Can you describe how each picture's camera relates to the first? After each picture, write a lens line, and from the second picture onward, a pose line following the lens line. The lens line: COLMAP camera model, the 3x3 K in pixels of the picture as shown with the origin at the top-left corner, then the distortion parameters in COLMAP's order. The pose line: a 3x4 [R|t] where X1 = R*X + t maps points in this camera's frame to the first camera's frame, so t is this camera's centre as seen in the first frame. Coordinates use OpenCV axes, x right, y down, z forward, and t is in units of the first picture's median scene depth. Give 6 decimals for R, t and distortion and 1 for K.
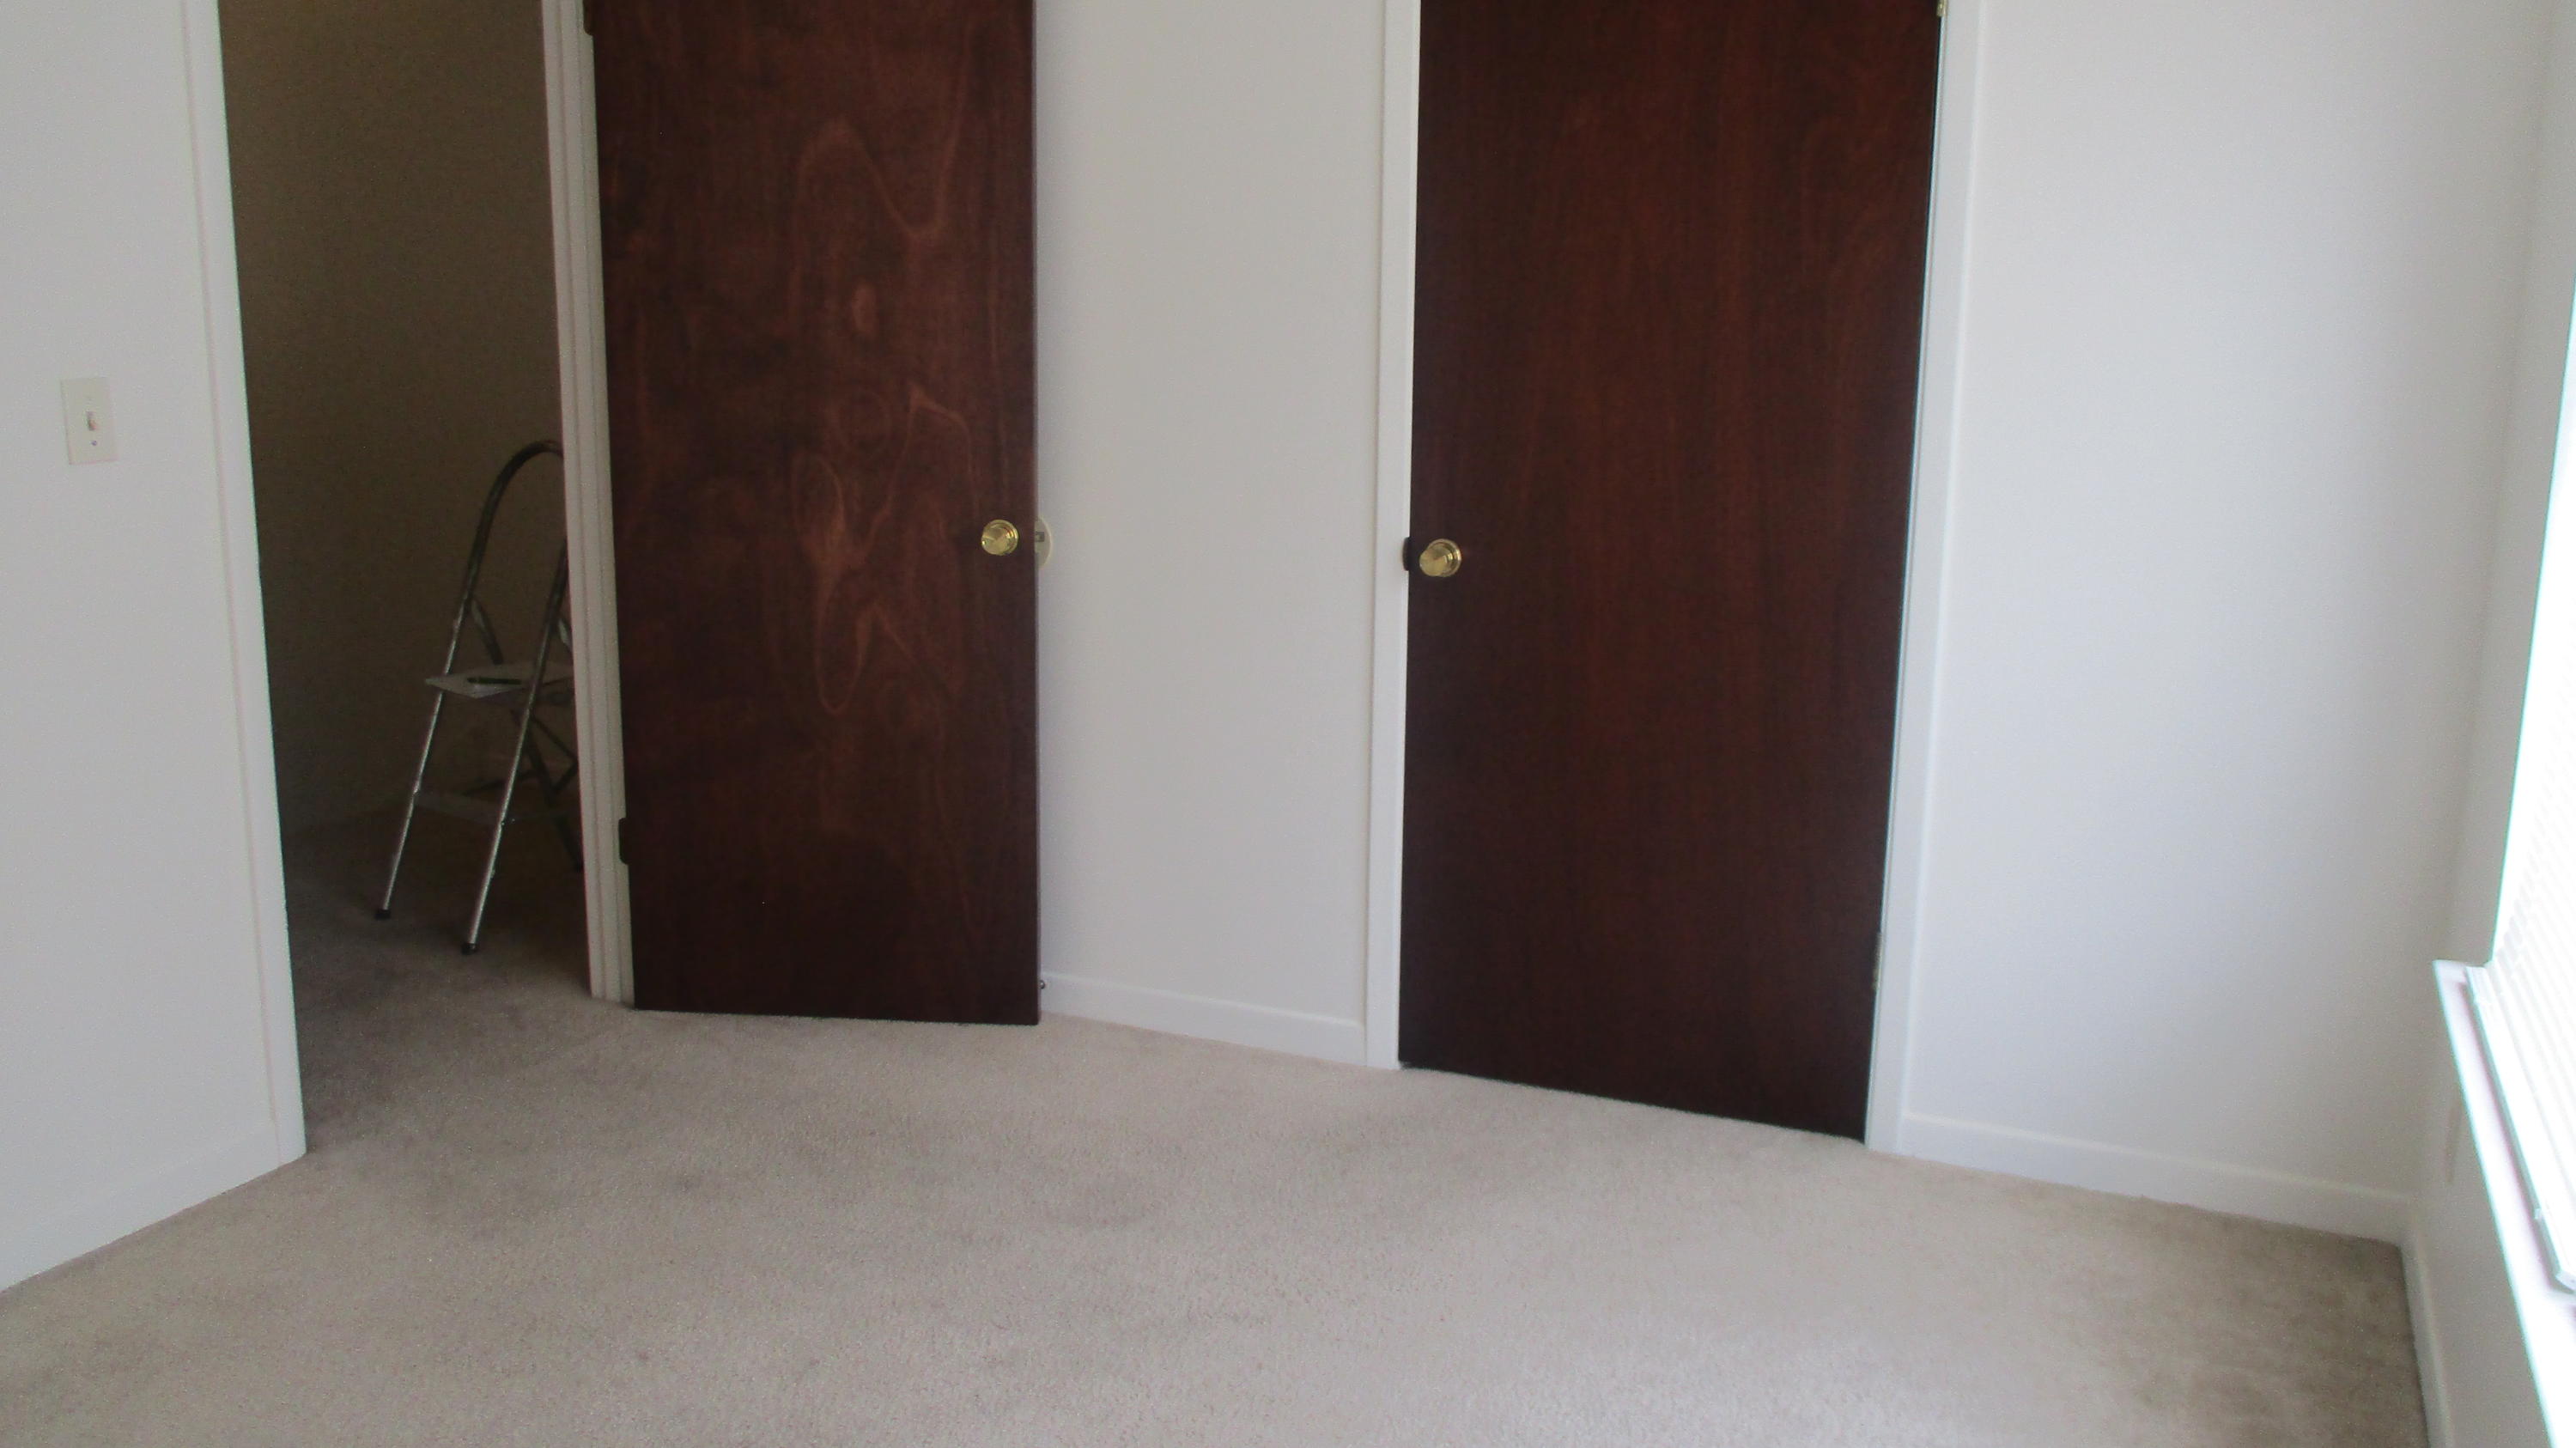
lens RADIAL K [[2137.8, 0, 1288.0], [0, 2137.8, 724.0], [0, 0, 1]] dist [-0.034096, -0.001081]
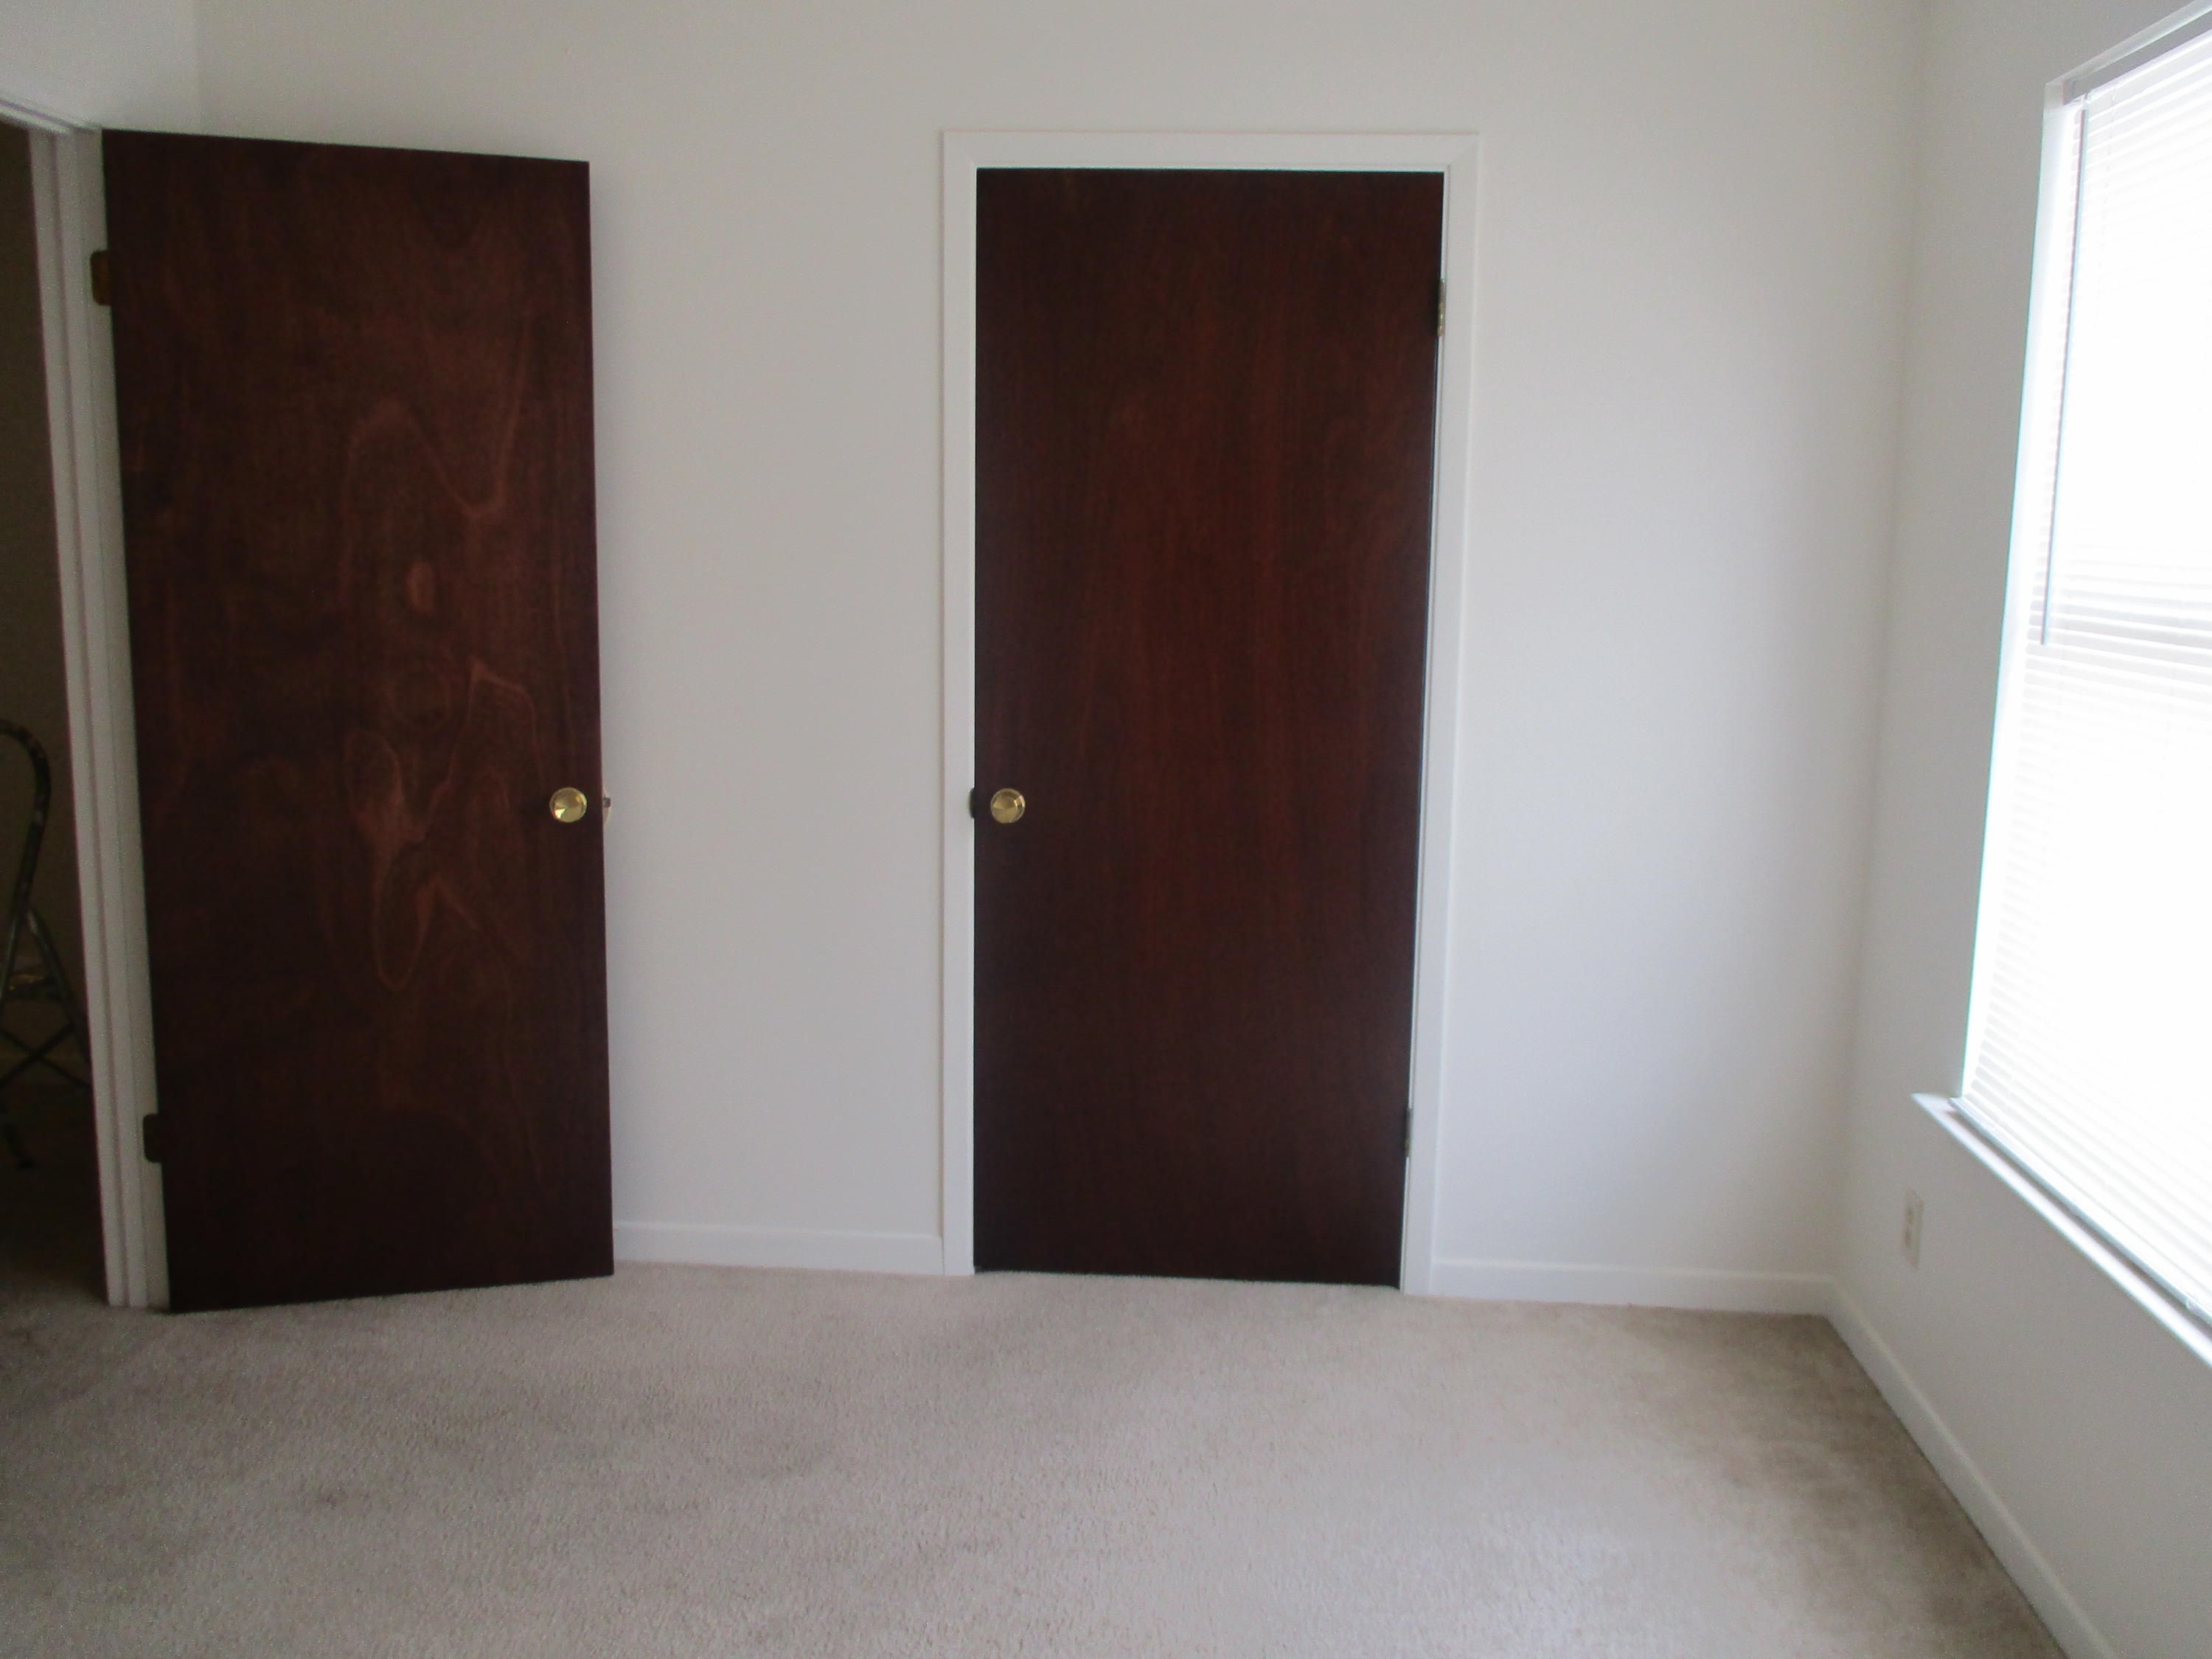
lens RADIAL K [[1860.3, 0, 1117.0], [0, 1860.3, 817.5], [0, 0, 1]] dist [-0.028958, 0.014851]
pose [[0.942647, -0.052476, 0.329640, -0.182654], [0.068276, 0.996998, -0.036530, -0.031114], [-0.326733, 0.056941, 0.943400, 0.074396]]
